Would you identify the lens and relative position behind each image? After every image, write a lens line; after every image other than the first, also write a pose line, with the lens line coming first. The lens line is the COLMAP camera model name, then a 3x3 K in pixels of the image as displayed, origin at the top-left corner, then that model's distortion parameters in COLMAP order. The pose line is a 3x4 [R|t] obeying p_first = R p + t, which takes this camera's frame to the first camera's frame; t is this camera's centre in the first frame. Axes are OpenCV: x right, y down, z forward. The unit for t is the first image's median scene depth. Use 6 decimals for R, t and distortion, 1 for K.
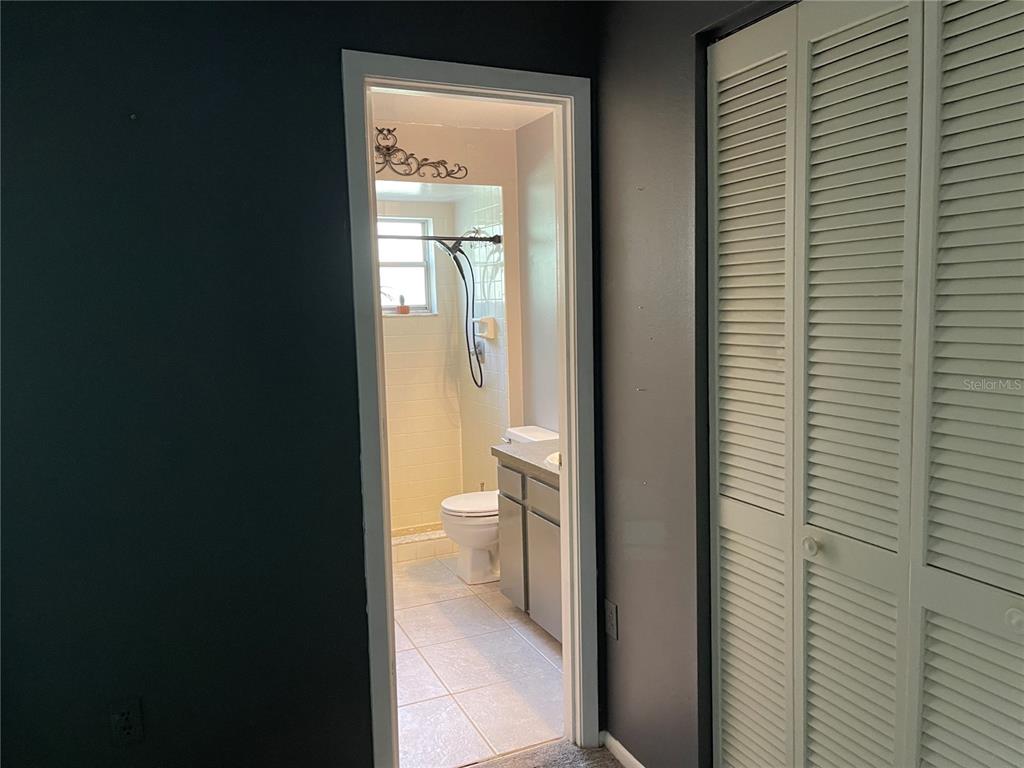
lens RADIAL K [[765.2, 0, 512.9], [0, 765.2, 376.3], [0, 0, 1]] dist [0.082698, -0.104392]
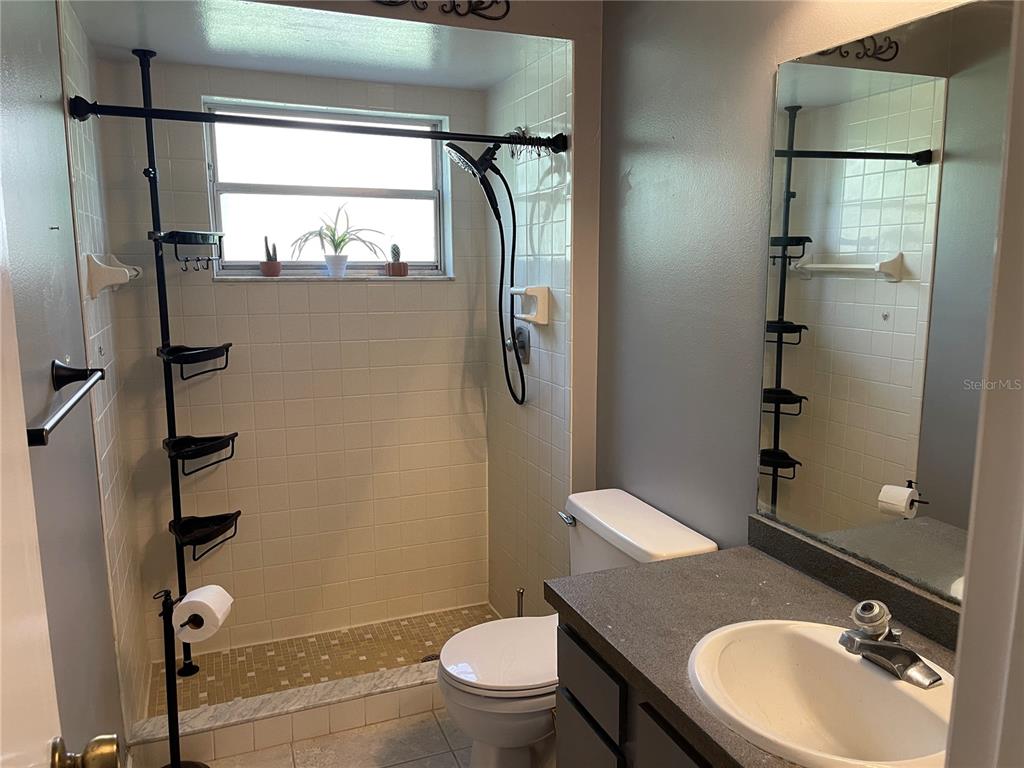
lens RADIAL K [[770.2, 0, 514.1], [0, 770.2, 392.5], [0, 0, 1]] dist [0.076228, -0.097085]
pose [[0.998469, 0.031801, -0.045257, -0.021310], [-0.028502, 0.997014, 0.071764, -0.037946], [0.047404, -0.070365, 0.996394, 0.409709]]
